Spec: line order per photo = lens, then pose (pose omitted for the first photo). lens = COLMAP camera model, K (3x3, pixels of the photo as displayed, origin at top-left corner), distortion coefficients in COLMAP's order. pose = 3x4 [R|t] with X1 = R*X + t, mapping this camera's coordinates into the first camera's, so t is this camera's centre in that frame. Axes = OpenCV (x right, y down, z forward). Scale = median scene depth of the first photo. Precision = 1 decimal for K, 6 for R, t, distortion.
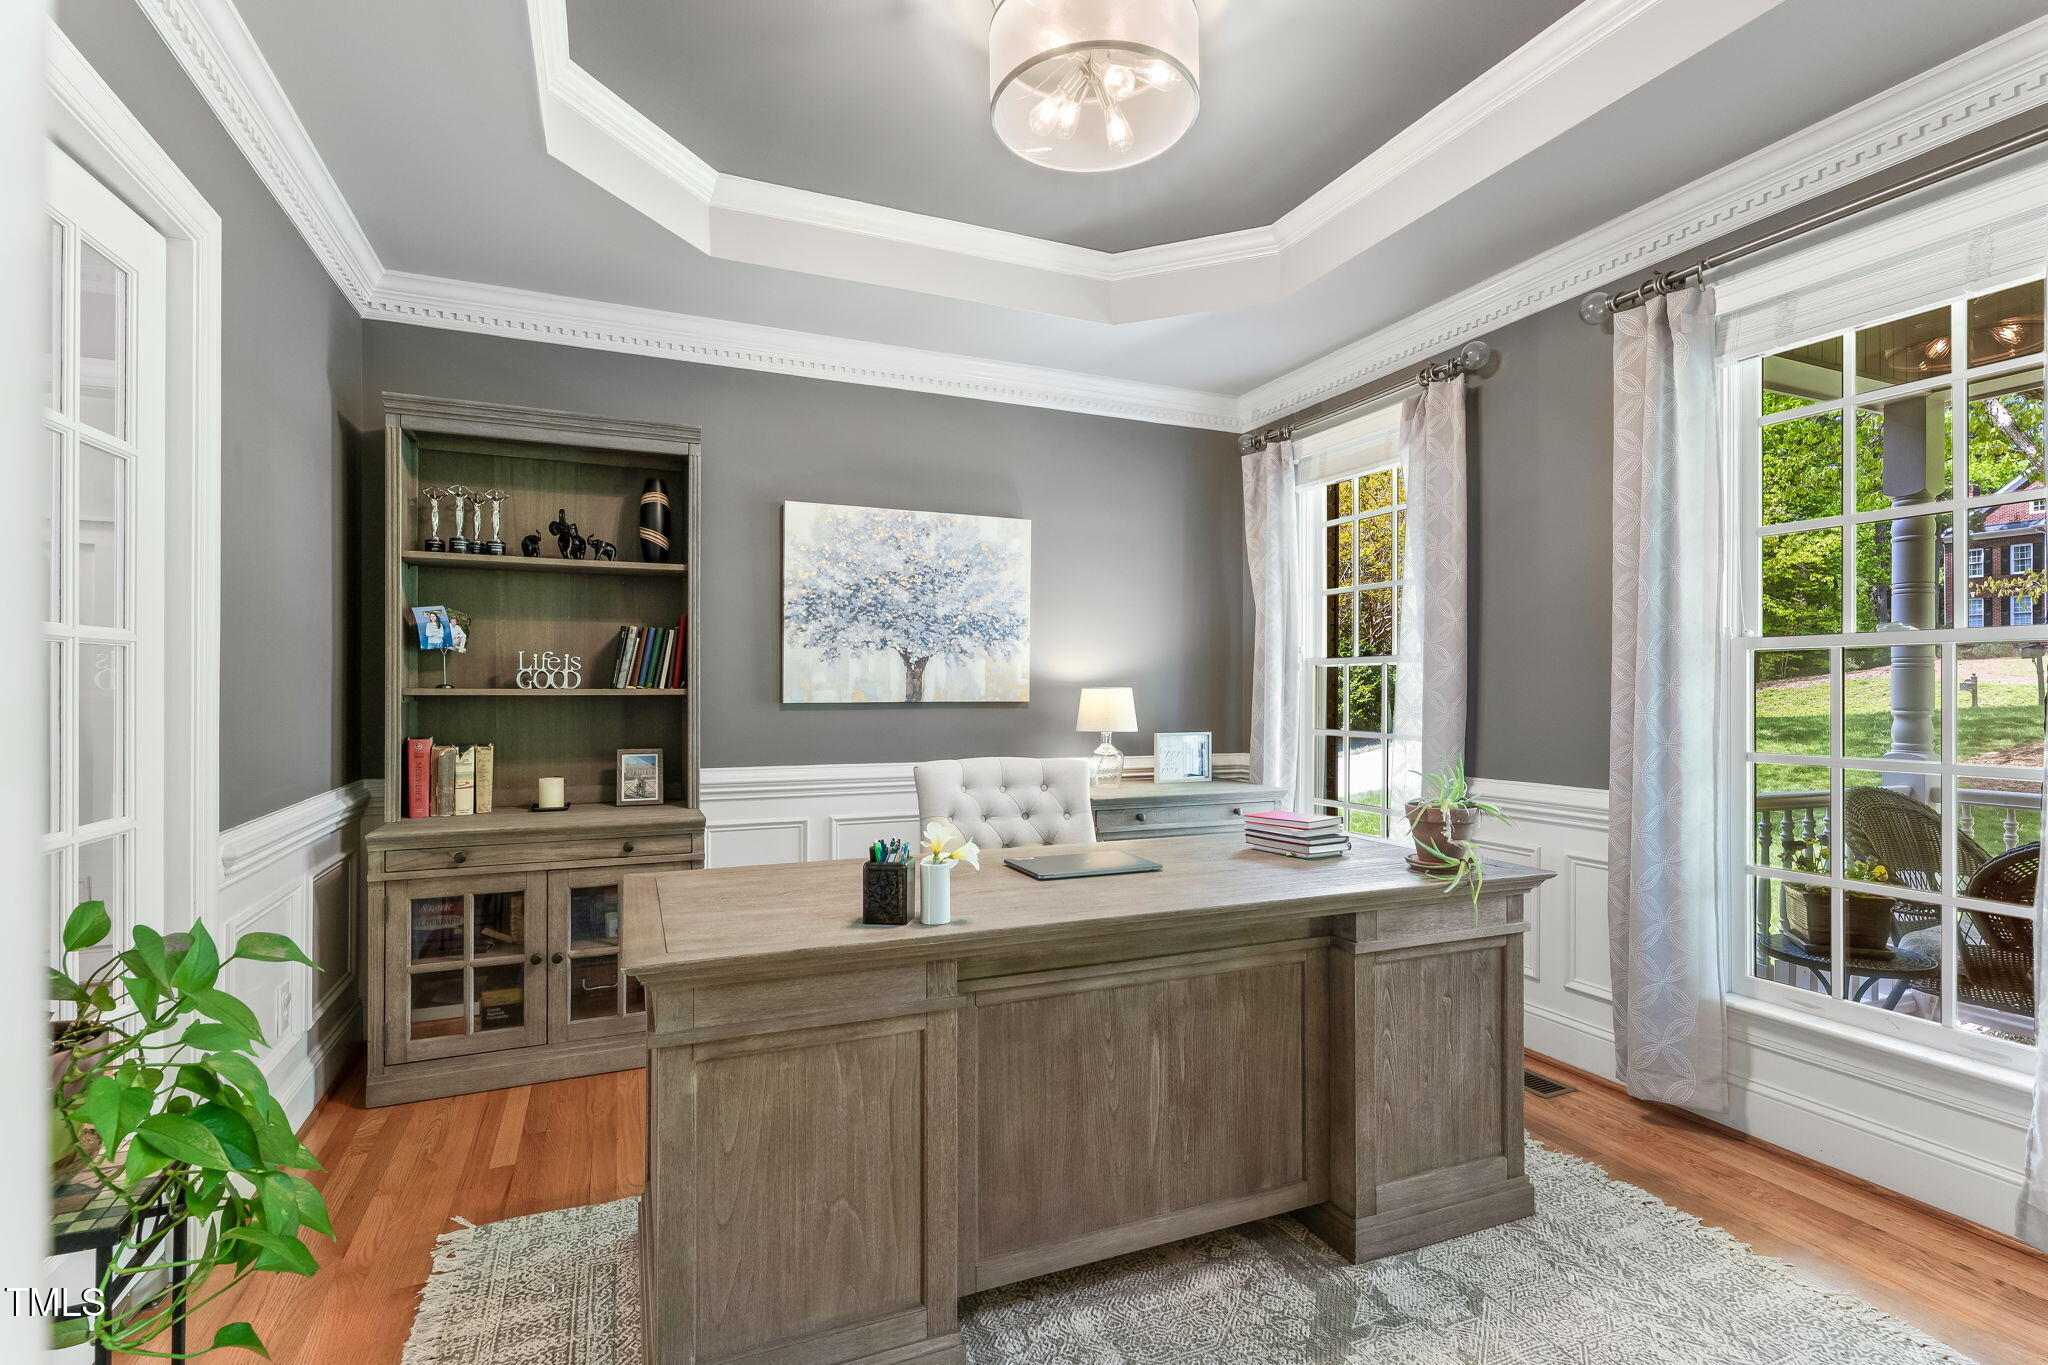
lens RADIAL K [[957.1, 0, 1024.8], [0, 957.1, 681.9], [0, 0, 1]] dist [0.005369, -0.000416]
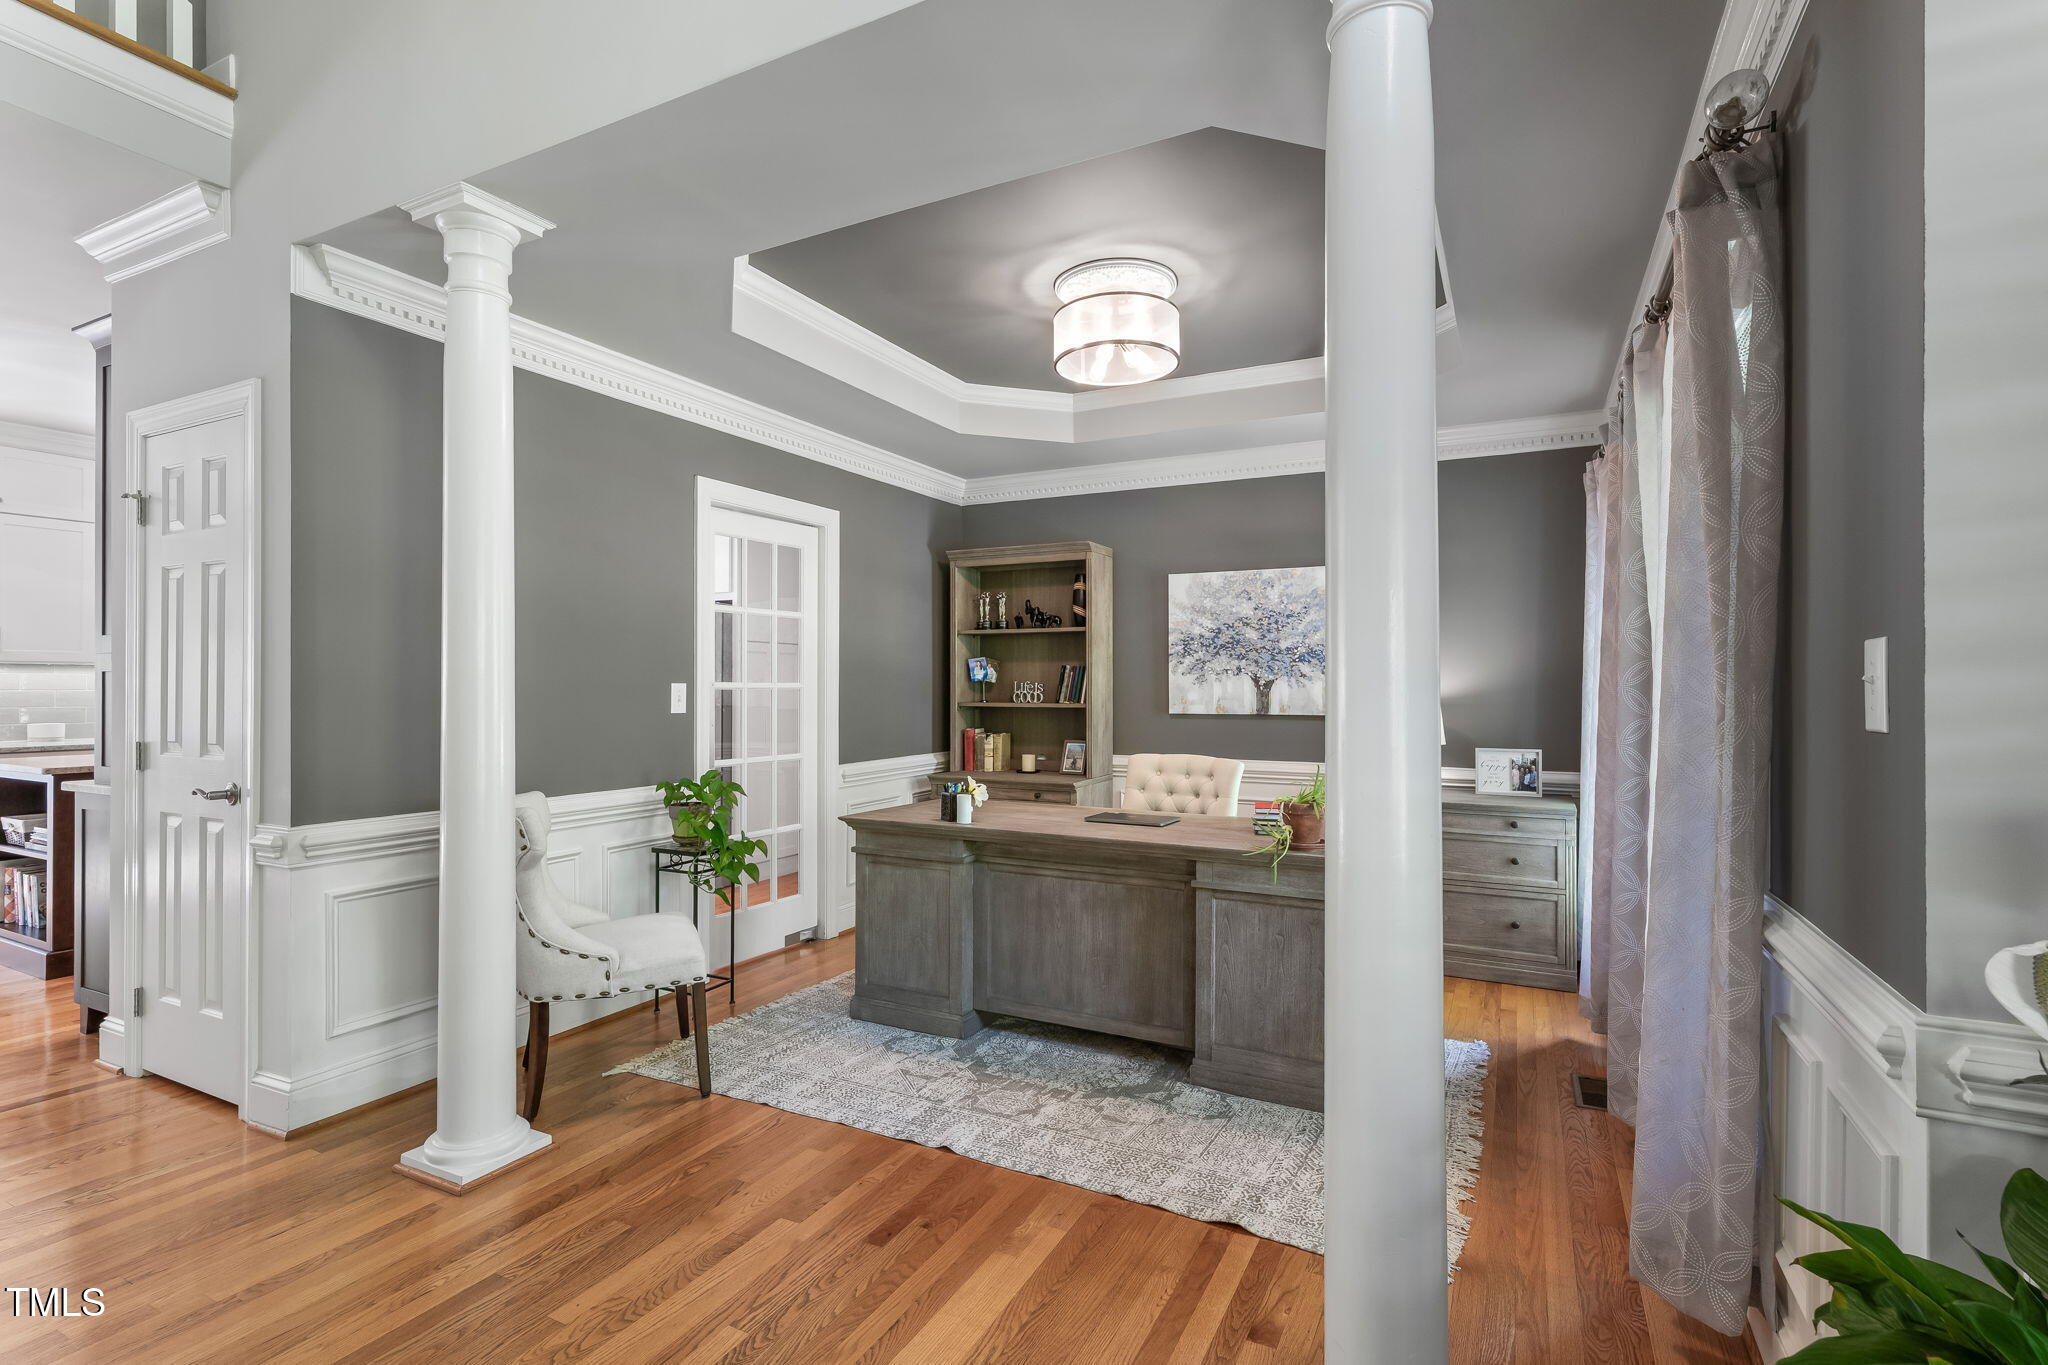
lens RADIAL K [[957.1, 0, 1002.5], [0, 957.1, 688.6], [0, 0, 1]] dist [0.005369, -0.000416]
pose [[0.629636, 0.000962, -0.776889, 0.754146], [0.005099, 0.999973, 0.005371, -0.026219], [0.776873, -0.007343, 0.629614, -0.118631]]
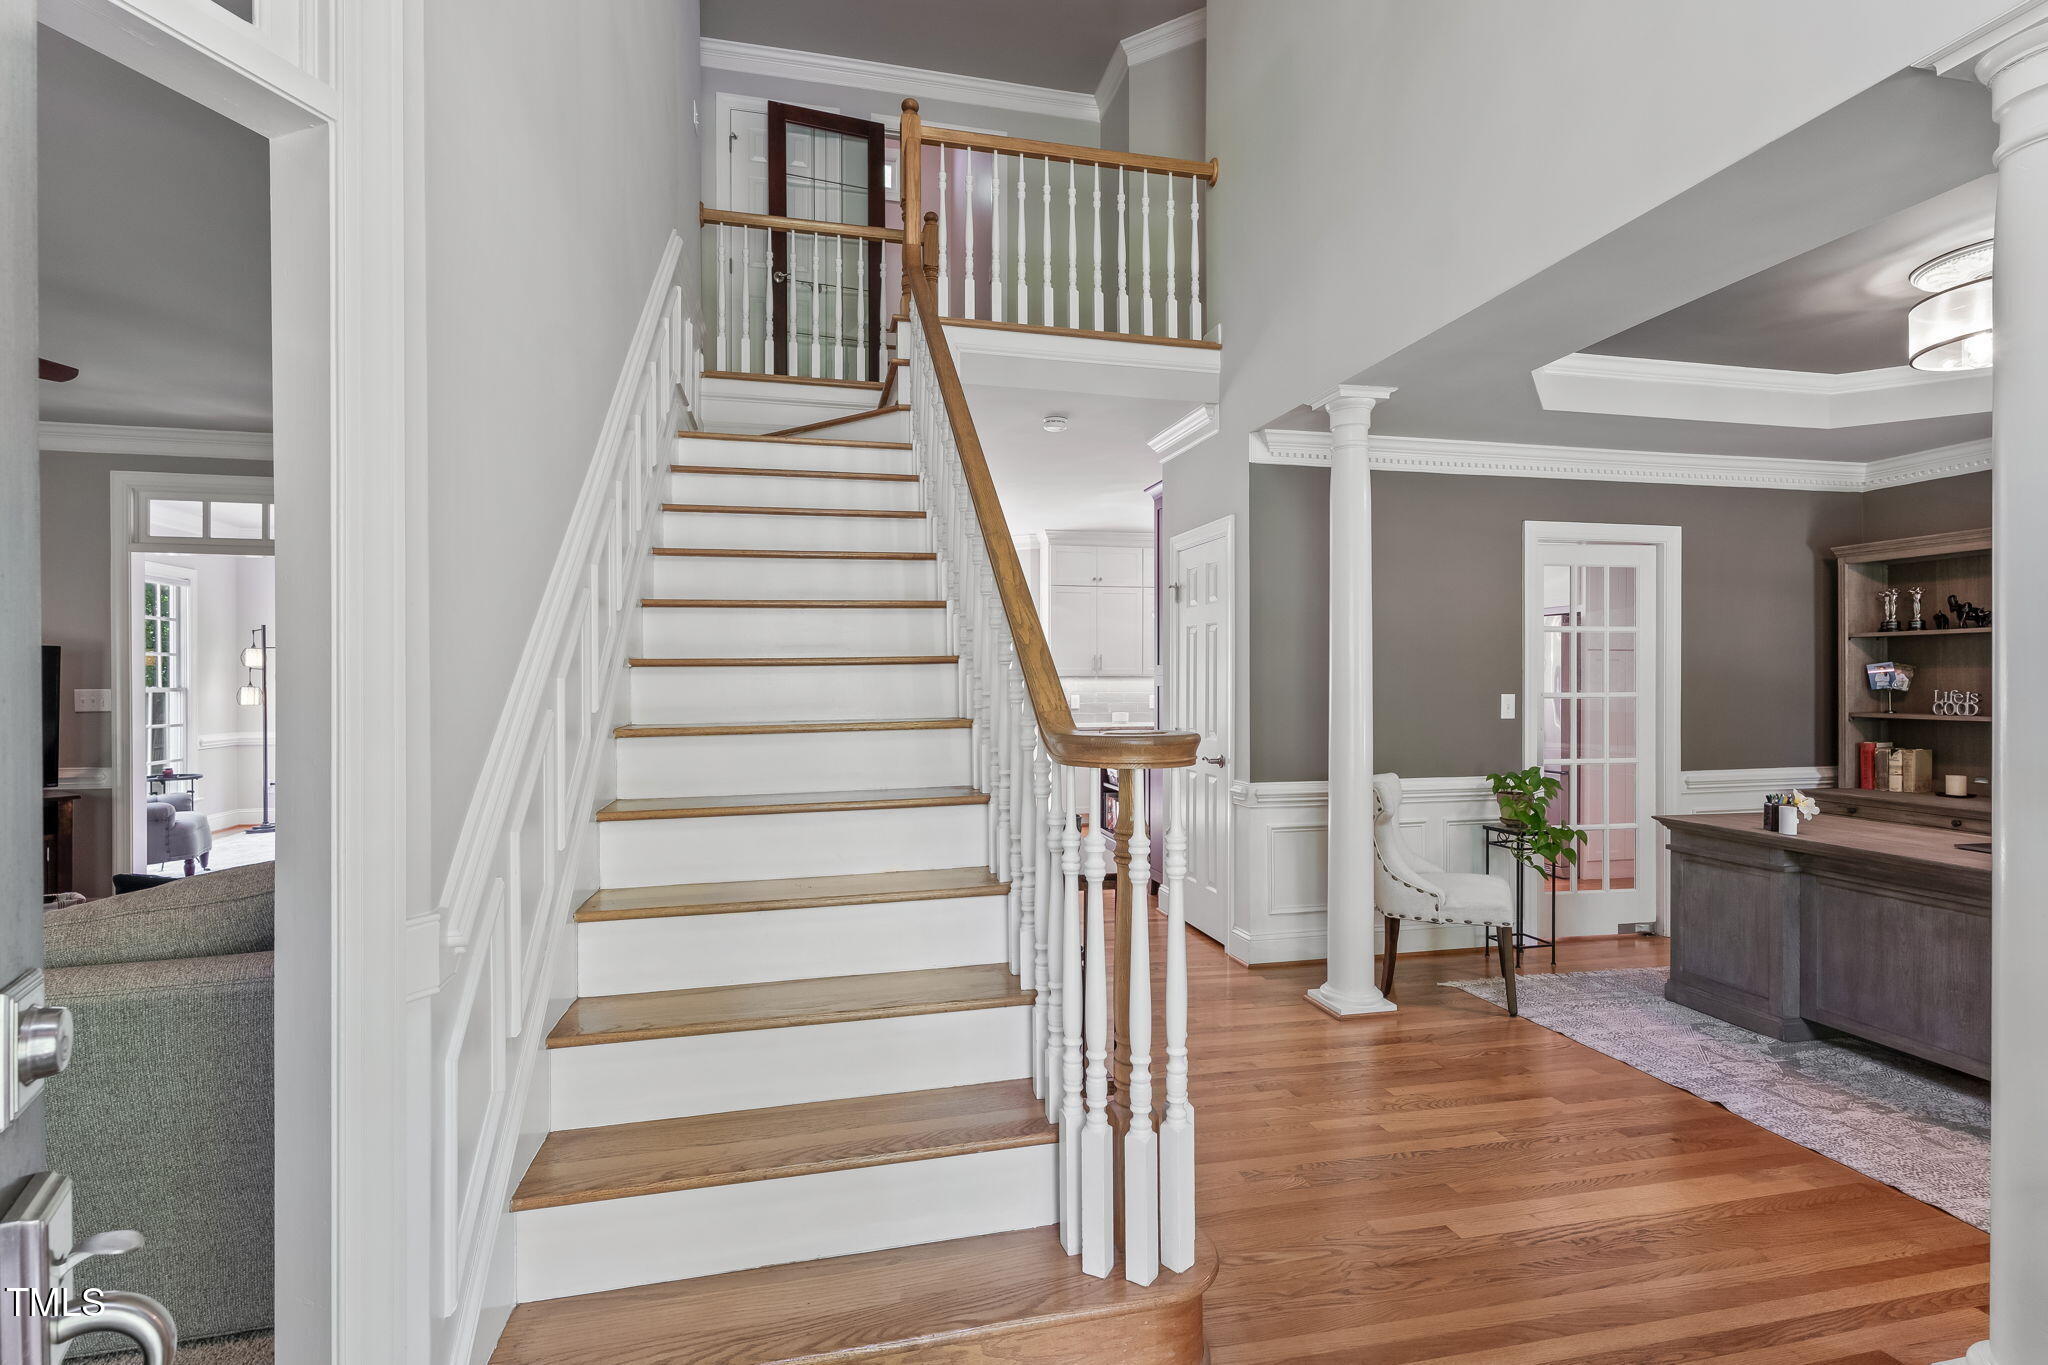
lens RADIAL K [[957.1, 0, 1037.8], [0, 957.1, 677.2], [0, 0, 1]] dist [0.005369, -0.000416]
pose [[-0.160824, -0.004461, -0.986973, 1.102654], [0.007828, 0.999953, -0.005796, -0.049791], [0.986952, -0.008658, -0.160781, -0.150263]]
